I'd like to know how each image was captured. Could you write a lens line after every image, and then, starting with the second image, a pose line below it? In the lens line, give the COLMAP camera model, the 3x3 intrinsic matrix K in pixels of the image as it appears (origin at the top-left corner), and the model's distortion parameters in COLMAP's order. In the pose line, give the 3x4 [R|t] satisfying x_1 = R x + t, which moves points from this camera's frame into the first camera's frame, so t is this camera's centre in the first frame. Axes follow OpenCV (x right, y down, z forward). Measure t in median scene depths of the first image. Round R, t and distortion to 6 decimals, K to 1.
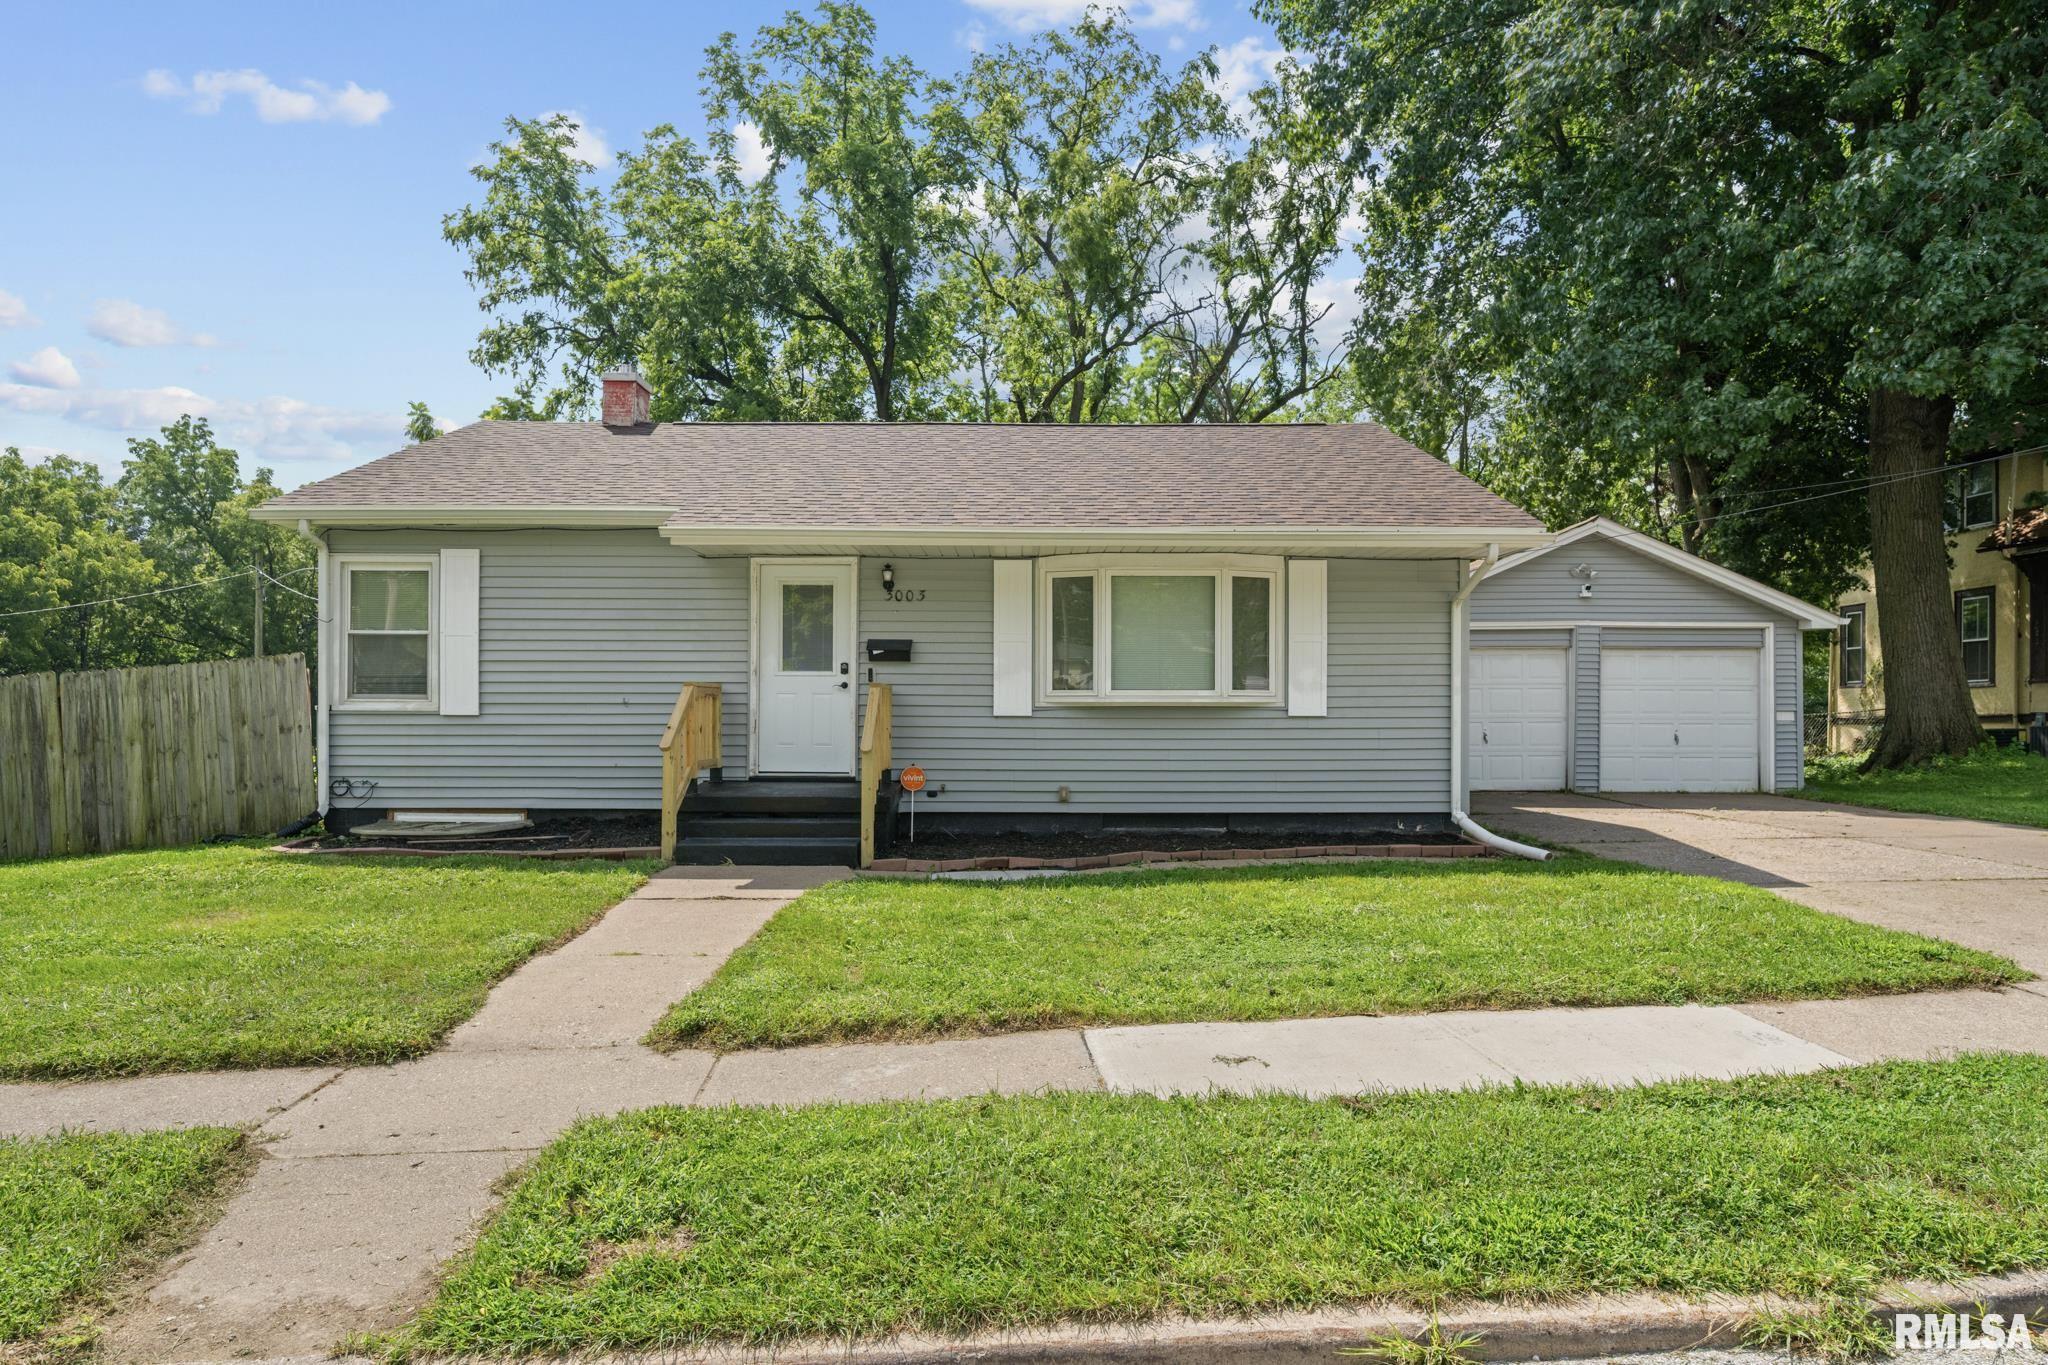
lens RADIAL K [[1164.4, 0, 1024.0], [0, 1164.4, 682.5], [0, 0, 1]] dist [0.001049, 0.000214]
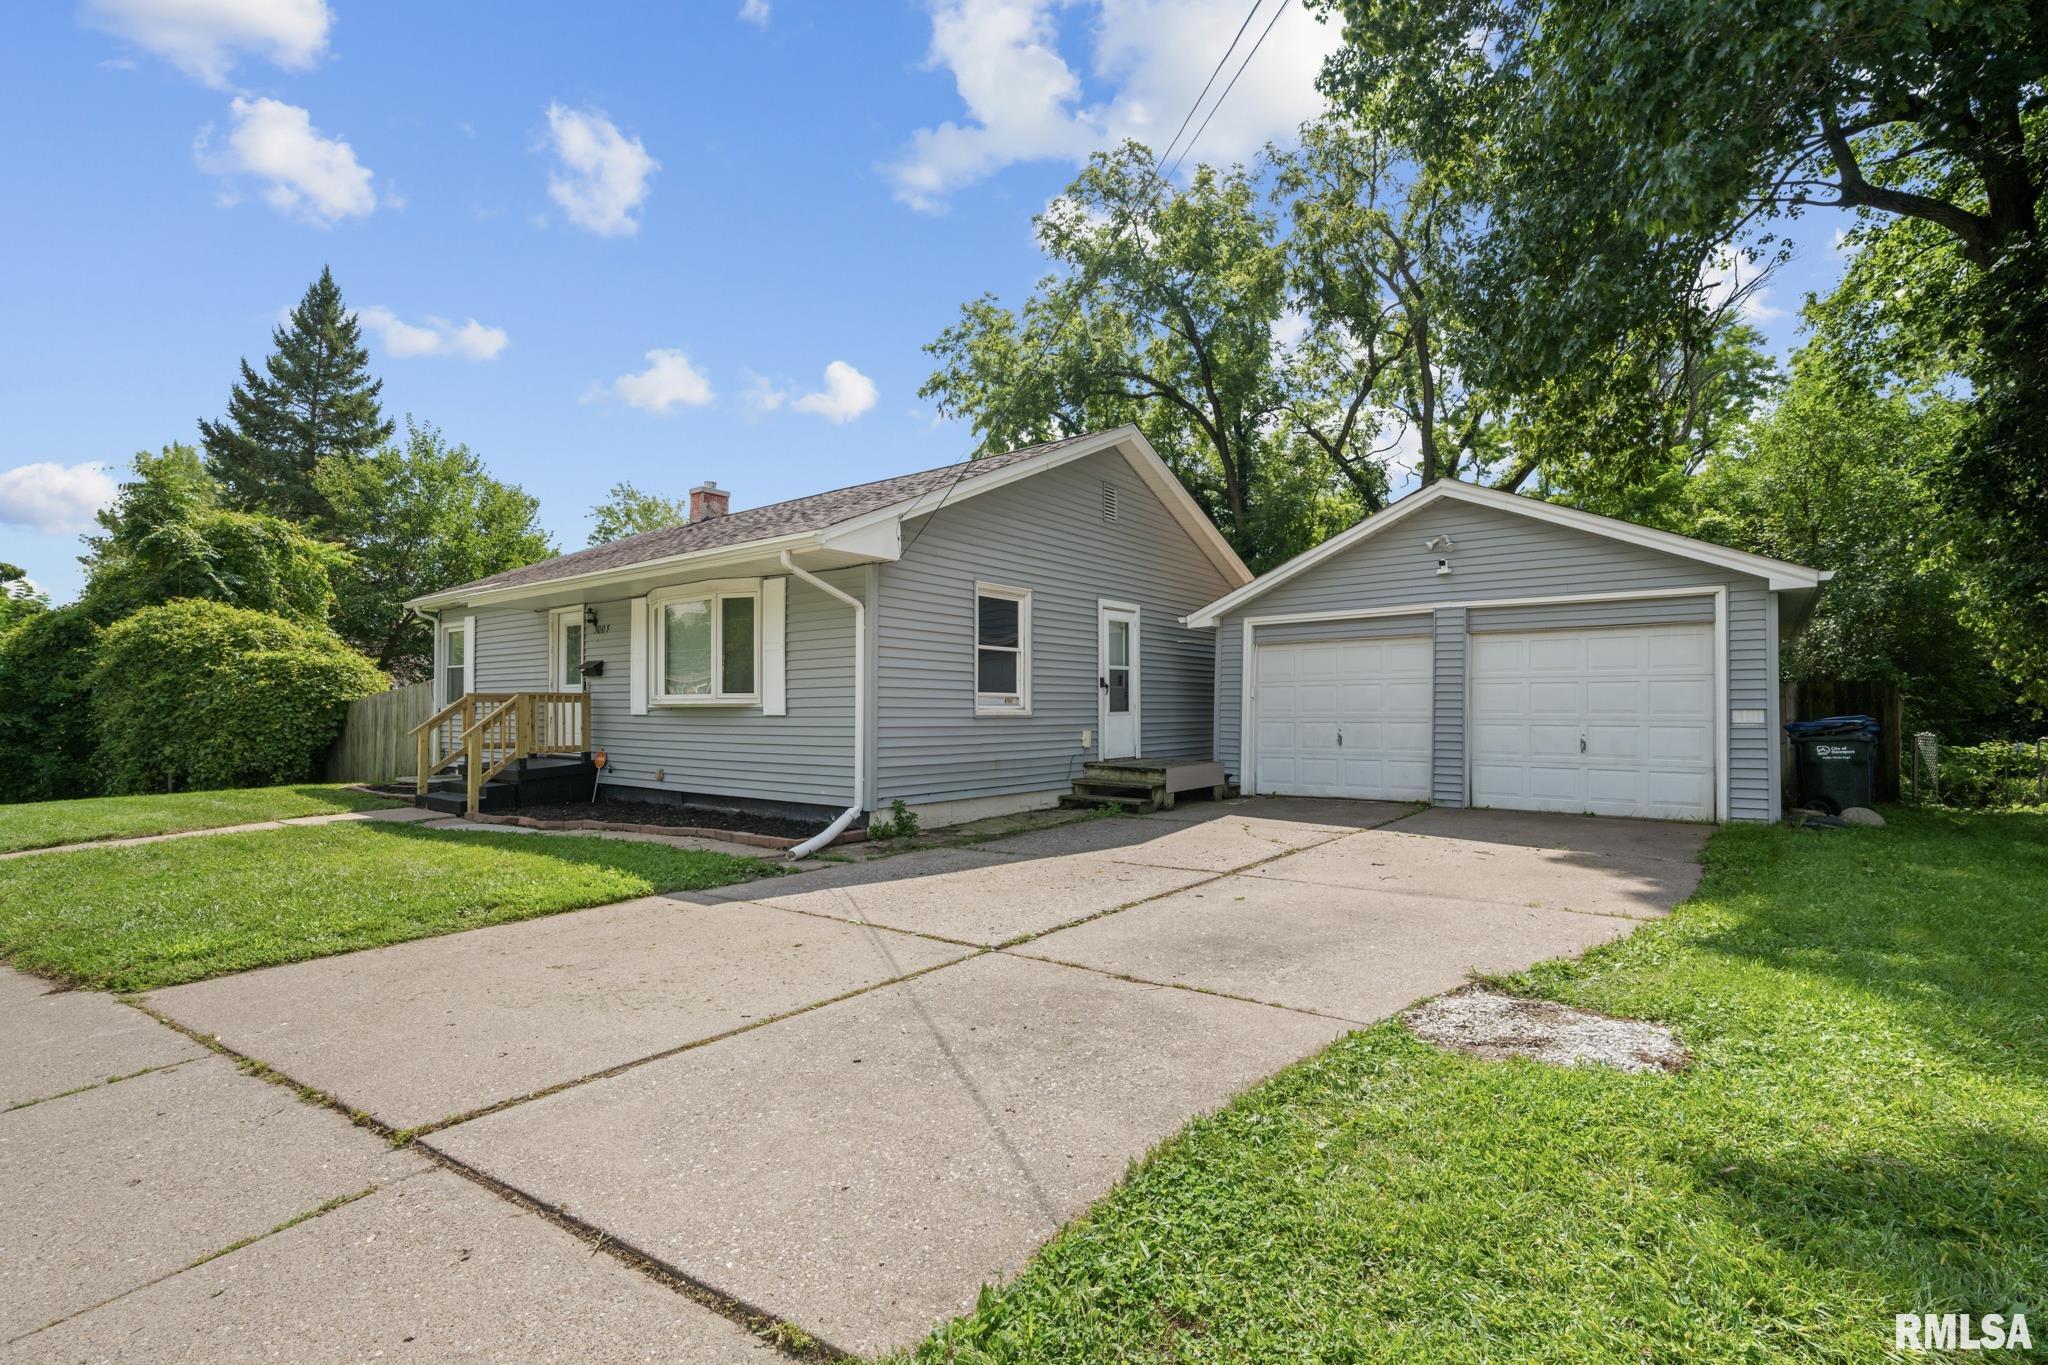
lens RADIAL K [[907.6, 0, 1022.8], [0, 907.6, 701.8], [0, 0, 1]] dist [-0.000646, -0.000184]
pose [[0.786616, -0.006429, -0.617409, 0.647905], [0.017347, 0.999781, 0.011689, 0.005927], [0.617198, -0.019905, 0.786556, 0.297905]]
